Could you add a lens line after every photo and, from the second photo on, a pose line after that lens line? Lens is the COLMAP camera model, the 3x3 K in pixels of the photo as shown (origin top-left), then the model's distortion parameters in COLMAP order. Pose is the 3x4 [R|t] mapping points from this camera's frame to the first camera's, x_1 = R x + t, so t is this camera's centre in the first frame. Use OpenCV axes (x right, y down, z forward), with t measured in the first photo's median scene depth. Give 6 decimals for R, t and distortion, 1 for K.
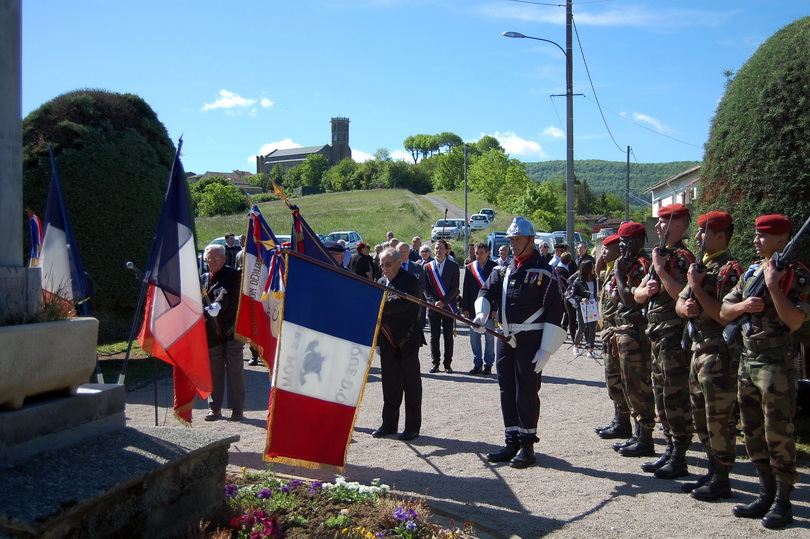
lens RADIAL K [[1024.5, 0, 405.0], [0, 1024.5, 269.5], [0, 0, 1]] dist [-0.060540, 0.000397]
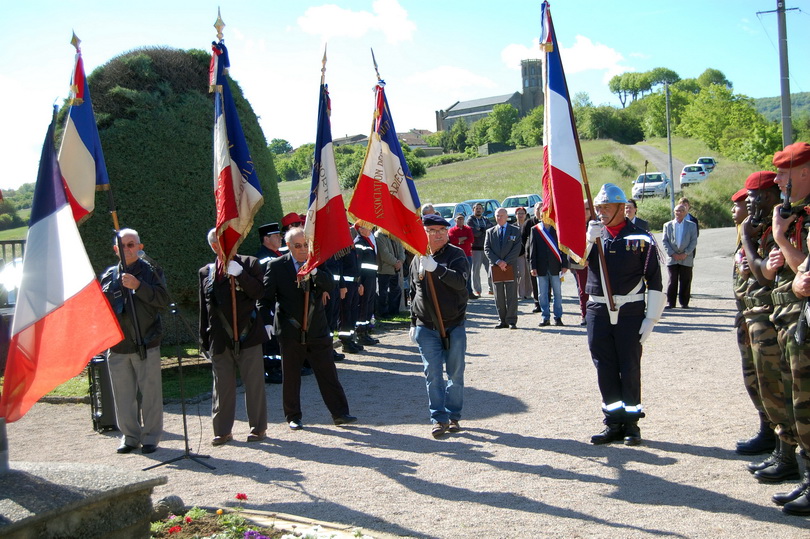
lens RADIAL K [[1205.0, 0, 405.0], [0, 1205.0, 269.5], [0, 0, 1]] dist [-0.048749, -0.005976]
pose [[0.983195, -0.043129, -0.177389, 0.074647], [0.047450, 0.998670, 0.020191, -0.002502], [0.176282, -0.028269, 0.983934, 0.051476]]
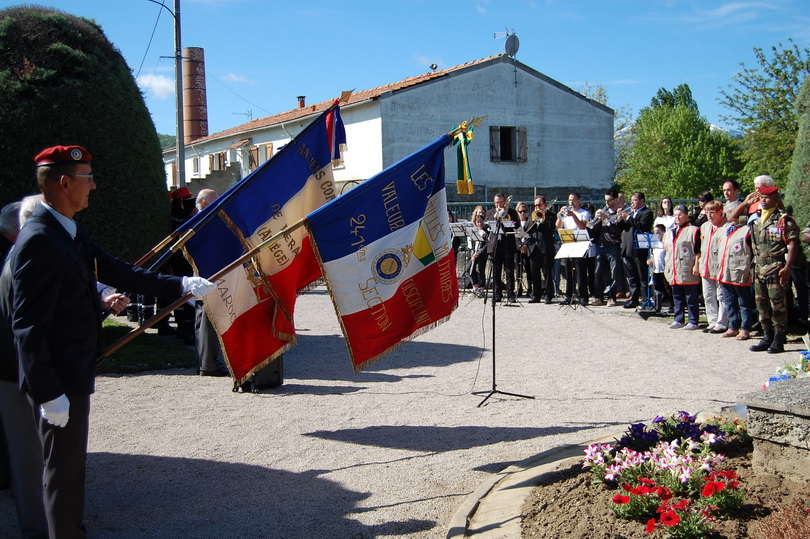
lens RADIAL K [[947.1, 0, 405.0], [0, 947.1, 269.5], [0, 0, 1]] dist [-0.070706, 0.006132]
pose [[0.785113, -0.048181, 0.617475, -0.570775], [0.022942, 0.998548, 0.048745, 0.000104], [-0.618927, -0.024104, 0.785079, 0.259320]]
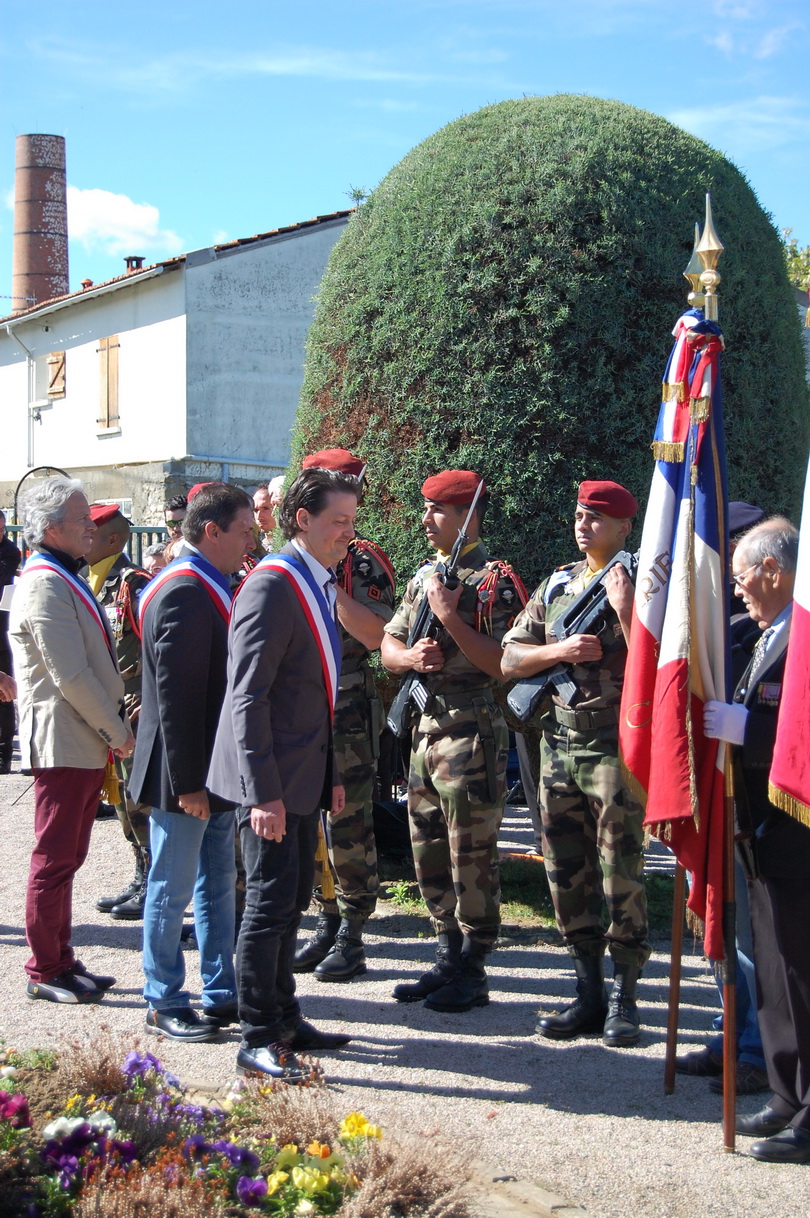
lens RADIAL K [[2342.3, 0, 405.0], [0, 2342.3, 609.0], [0, 0, 1]] dist [-0.001726, -0.147974]
pose [[0.870006, -0.004181, 0.493023, -0.164713], [-0.004925, 0.999840, 0.017170, -0.002541], [-0.493016, -0.017366, 0.869847, -0.030771]]
